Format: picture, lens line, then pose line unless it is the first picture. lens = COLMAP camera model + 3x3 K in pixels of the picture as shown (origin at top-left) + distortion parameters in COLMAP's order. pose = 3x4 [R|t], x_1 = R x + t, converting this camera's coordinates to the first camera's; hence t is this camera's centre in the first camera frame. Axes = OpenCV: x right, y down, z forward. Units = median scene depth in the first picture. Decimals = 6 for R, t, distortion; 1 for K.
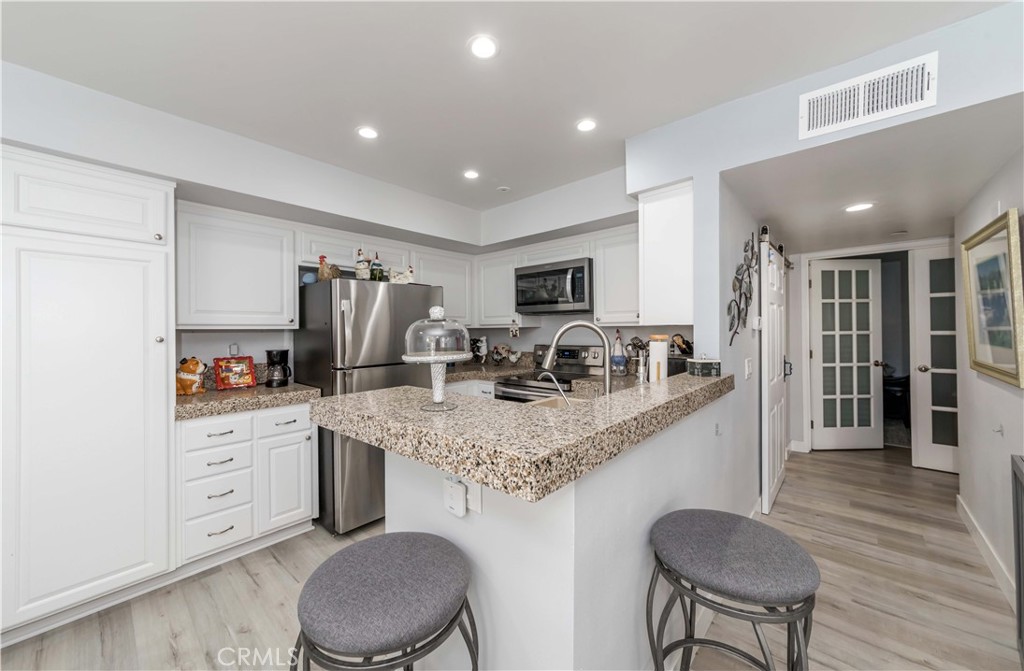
lens RADIAL K [[377.0, 0, 508.8], [0, 377.0, 330.4], [0, 0, 1]] dist [0.007646, 0.000200]
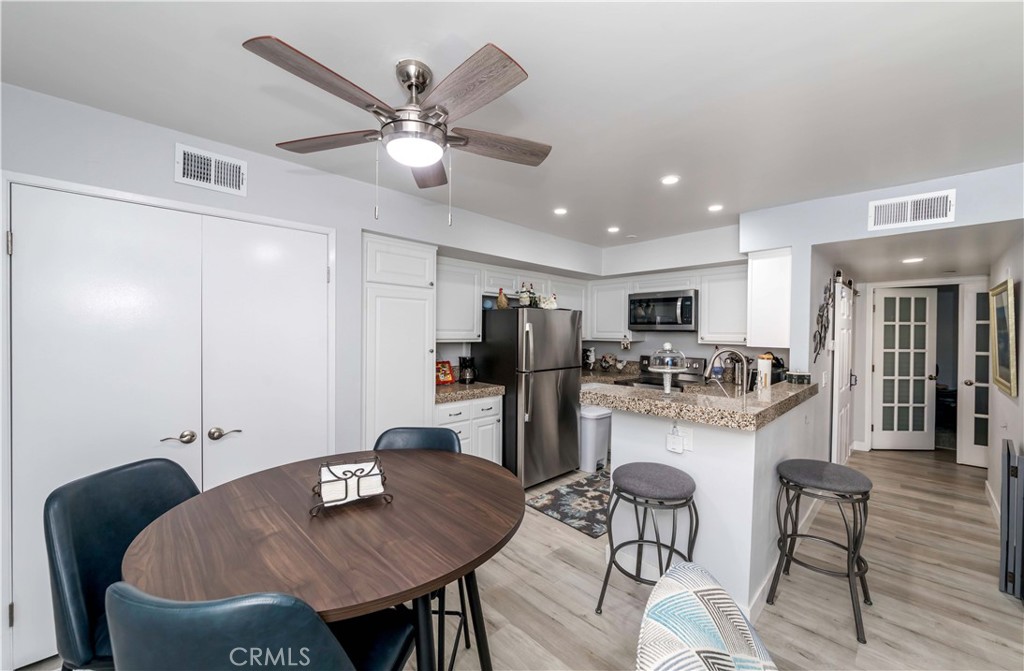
lens RADIAL K [[392.3, 0, 530.2], [0, 392.3, 336.2], [0, 0, 1]] dist [-0.000229, -0.000015]
pose [[0.998633, 0.020256, -0.048187, -0.280670], [-0.019834, 0.999761, 0.009237, -0.036307], [0.048363, -0.008269, 0.998796, -0.357424]]
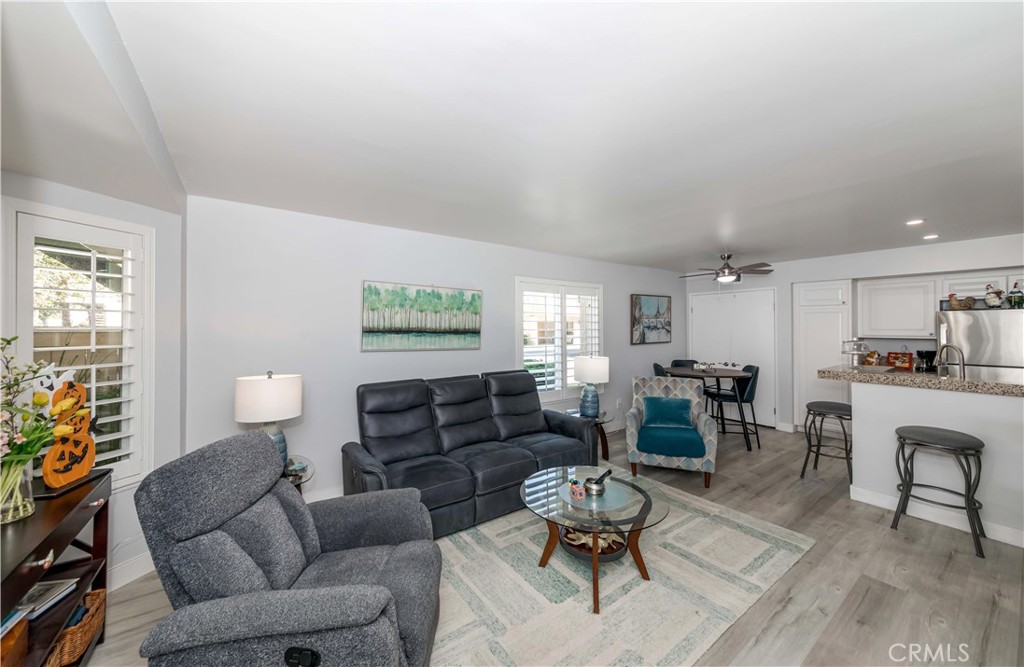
lens RADIAL K [[364.5, 0, 506.3], [0, 364.5, 323.2], [0, 0, 1]] dist [0.000124, 0.000020]
pose [[-0.219980, -0.000617, -0.975504, 1.281001], [0.002735, 0.999995, -0.001249, -0.068600], [0.975500, -0.002942, -0.219978, -0.451954]]
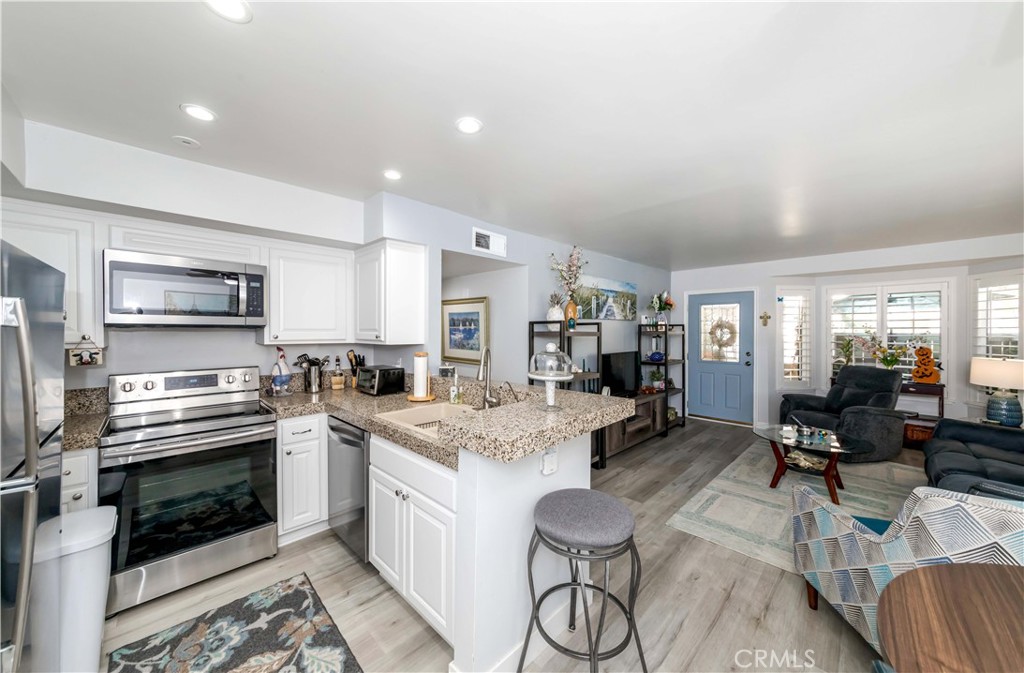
lens RADIAL K [[362.3, 0, 511.2], [0, 362.3, 334.4], [0, 0, 1]] dist [-0.002837, 0.002303]
pose [[0.049002, -0.000059, 0.998799, -0.595861], [-0.000650, 1.000000, 0.000091, -0.035305], [-0.998798, -0.000654, 0.049002, 0.389453]]
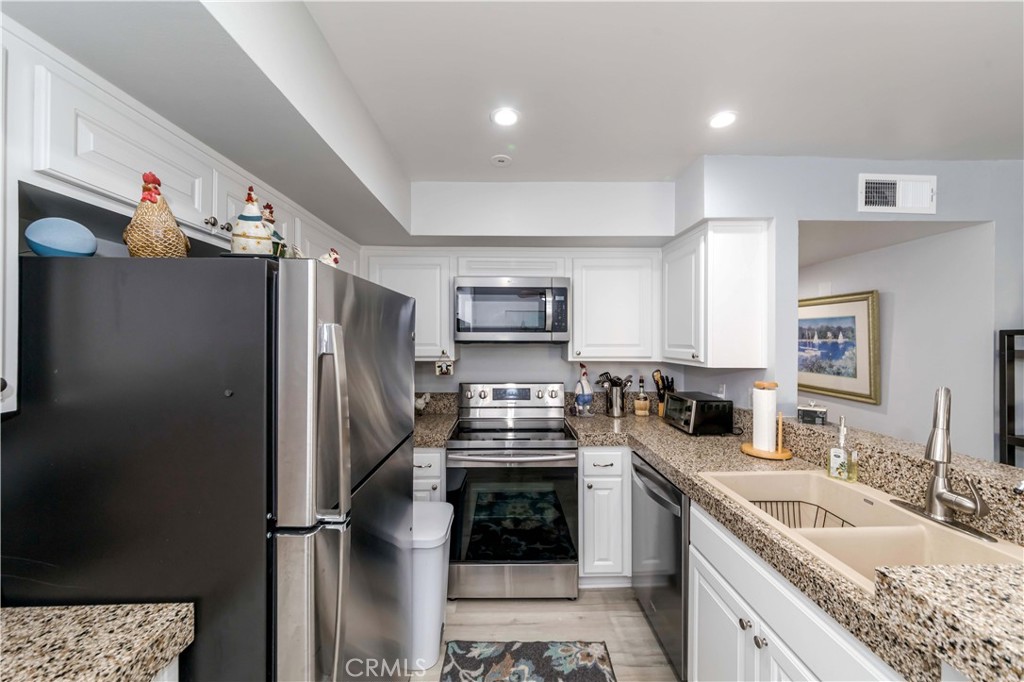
lens RADIAL K [[370.5, 0, 513.4], [0, 370.5, 338.4], [0, 0, 1]] dist [-0.002475, -0.000031]
pose [[0.728275, 0.014197, 0.685138, -0.425845], [-0.007254, 0.999889, -0.013008, -0.050067], [-0.685247, 0.004503, 0.728297, 0.495407]]
